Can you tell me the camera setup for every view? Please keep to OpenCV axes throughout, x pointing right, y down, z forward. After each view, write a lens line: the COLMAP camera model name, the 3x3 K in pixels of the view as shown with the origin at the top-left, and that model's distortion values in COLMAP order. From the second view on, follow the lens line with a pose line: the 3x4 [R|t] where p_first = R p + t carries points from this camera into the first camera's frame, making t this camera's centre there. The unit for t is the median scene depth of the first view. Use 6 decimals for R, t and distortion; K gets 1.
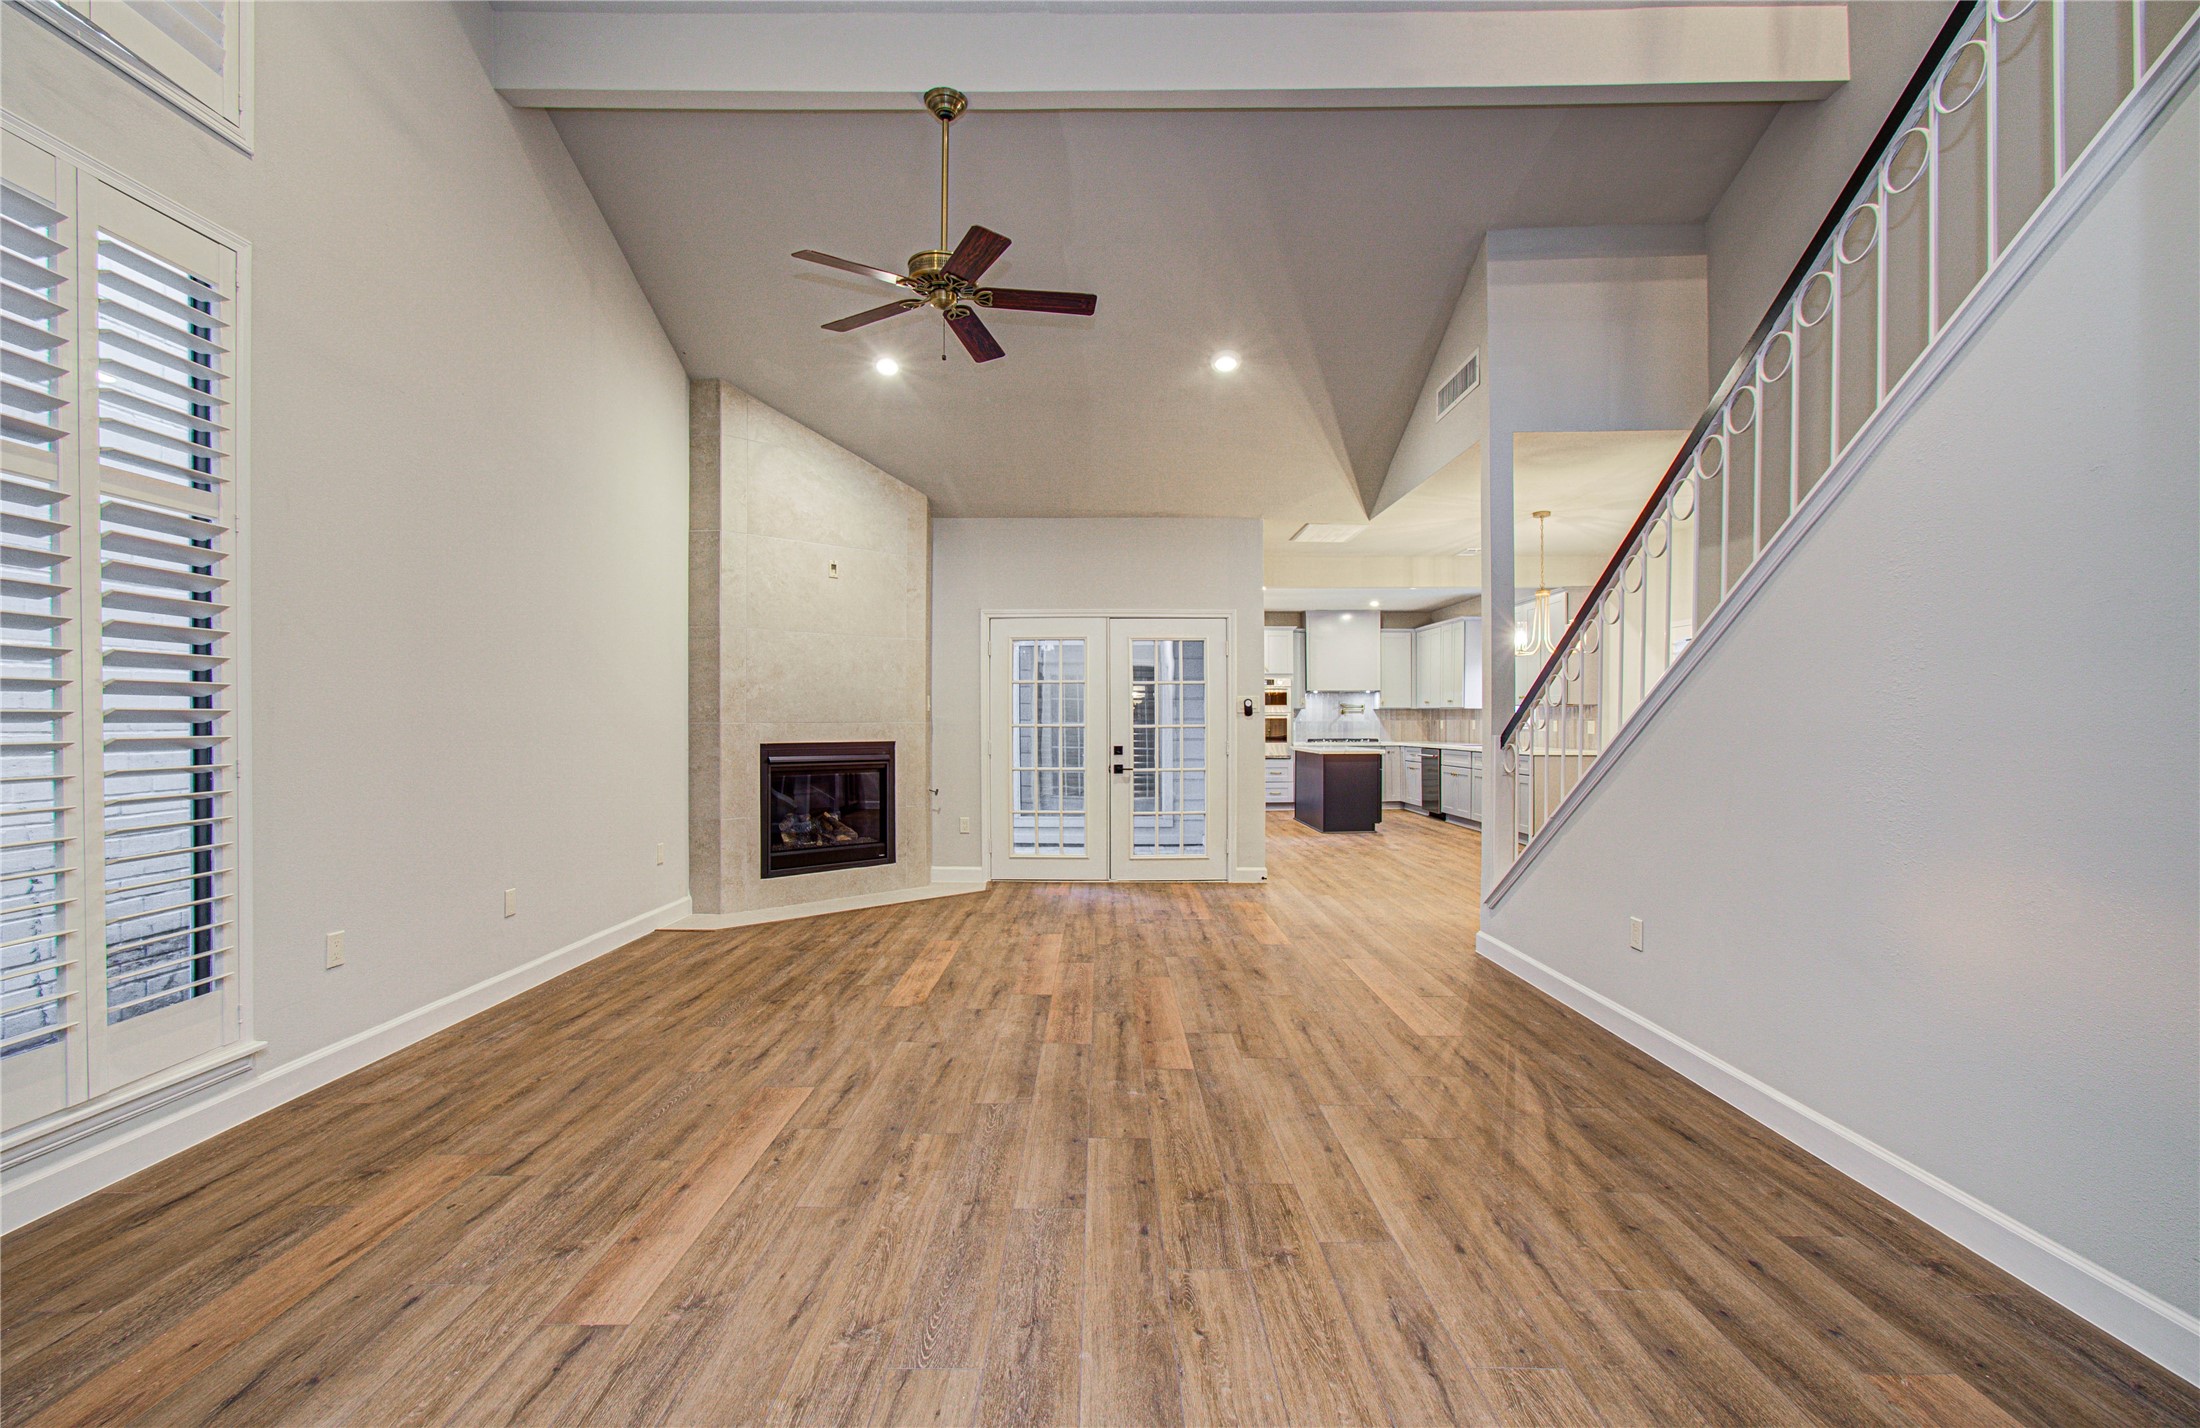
lens RADIAL K [[943.6, 0, 1082.6], [0, 943.6, 716.2], [0, 0, 1]] dist [-0.018280, 0.002963]
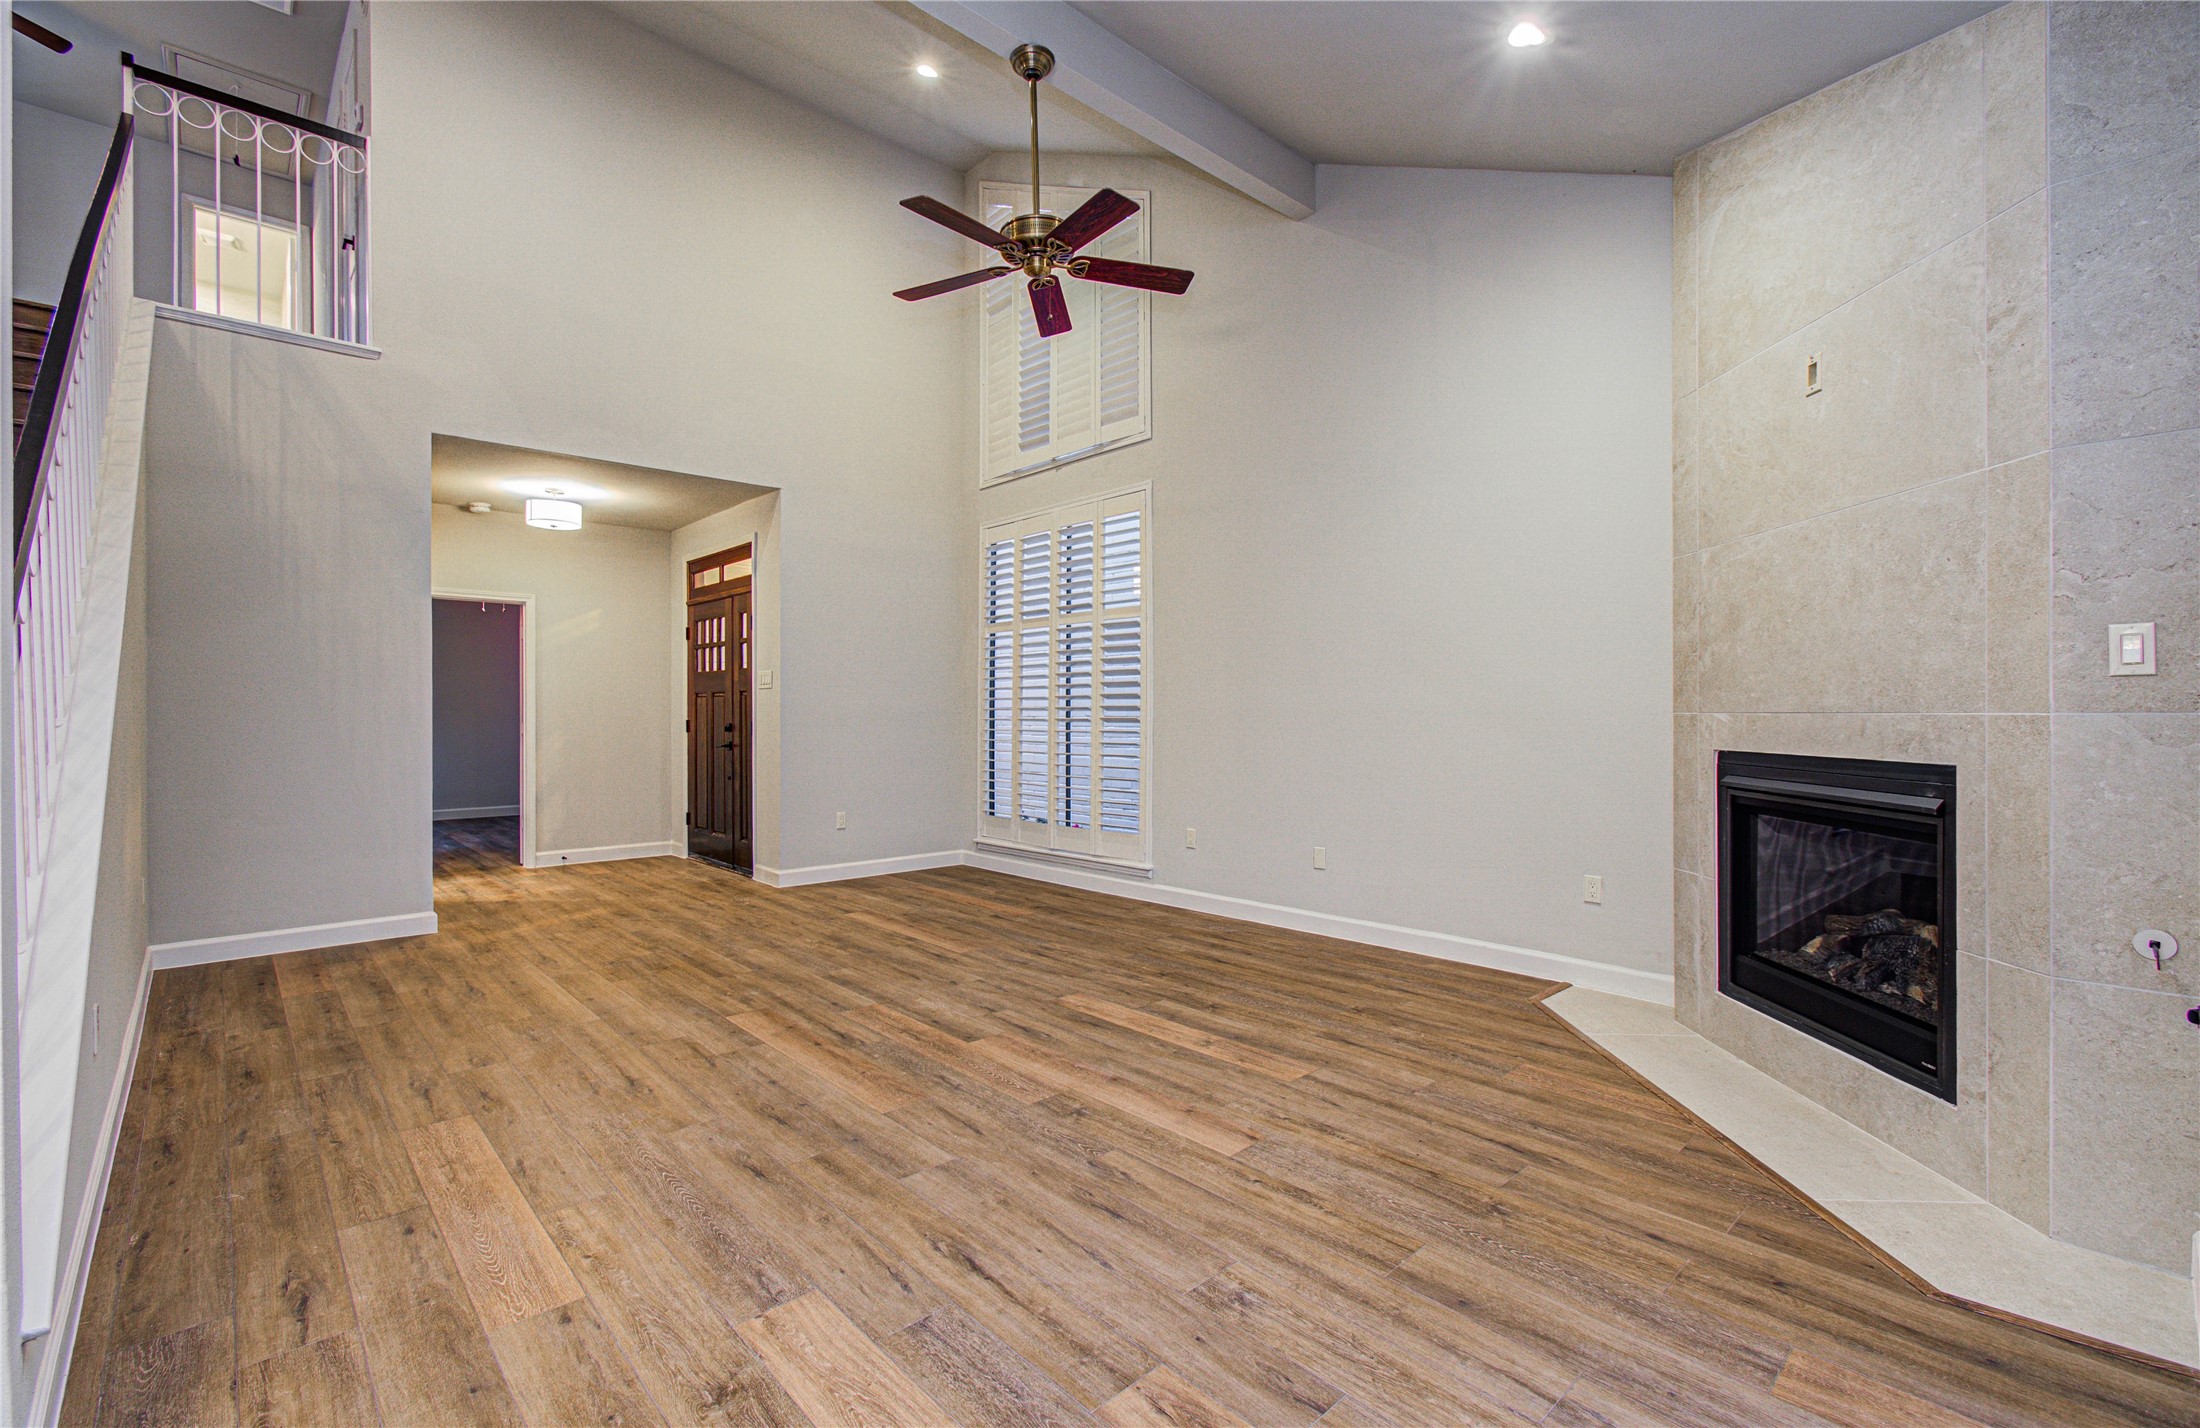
lens RADIAL K [[943.6, 0, 1076.5], [0, 943.6, 716.4], [0, 0, 1]] dist [-0.018280, 0.002963]
pose [[-0.727471, -0.002993, -0.686132, 0.507781], [-0.000341, 0.999992, -0.004001, 0.018776], [0.686138, -0.002677, -0.727467, 1.836520]]
